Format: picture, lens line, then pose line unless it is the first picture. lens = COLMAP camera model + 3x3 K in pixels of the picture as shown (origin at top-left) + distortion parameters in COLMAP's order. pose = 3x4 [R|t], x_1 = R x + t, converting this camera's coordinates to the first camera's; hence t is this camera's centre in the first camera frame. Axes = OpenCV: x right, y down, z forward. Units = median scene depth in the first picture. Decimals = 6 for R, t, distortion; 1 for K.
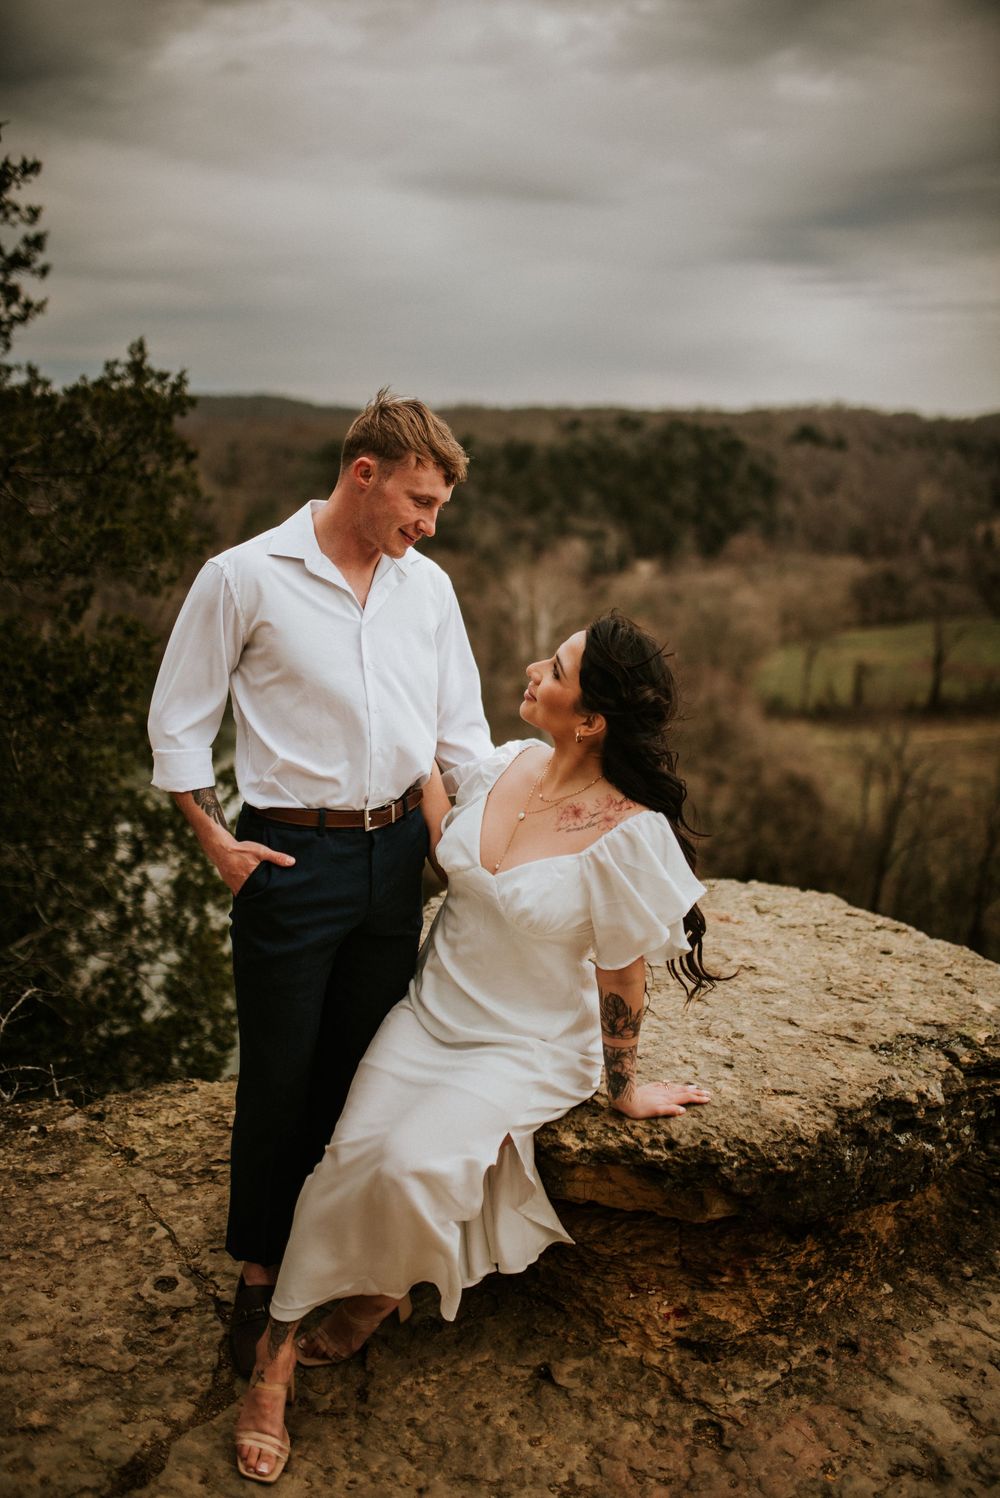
lens RADIAL K [[1432.0, 0, 500.6], [0, 1432.0, 736.7], [0, 0, 1]] dist [-0.066113, 0.094386]
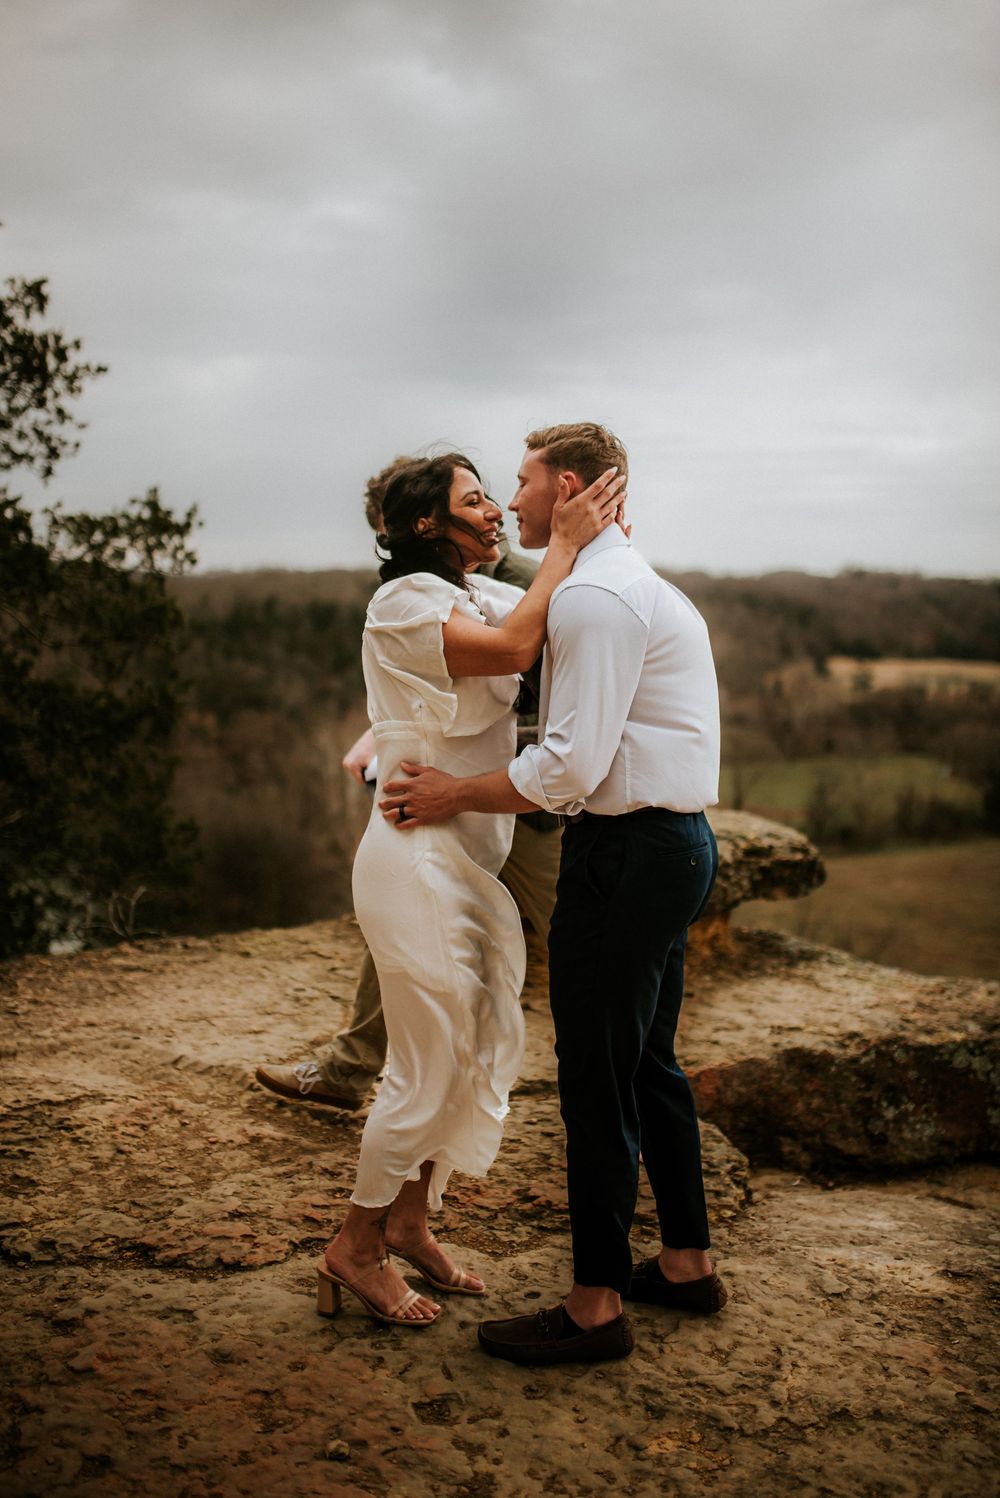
lens RADIAL K [[1432.0, 0, 500.6], [0, 1432.0, 736.7], [0, 0, 1]] dist [-0.066113, 0.094386]
pose [[0.990602, -0.022024, 0.134989, -0.233150], [0.036667, 0.993586, -0.106968, 0.289489], [-0.131767, 0.110912, 0.985056, -0.809865]]
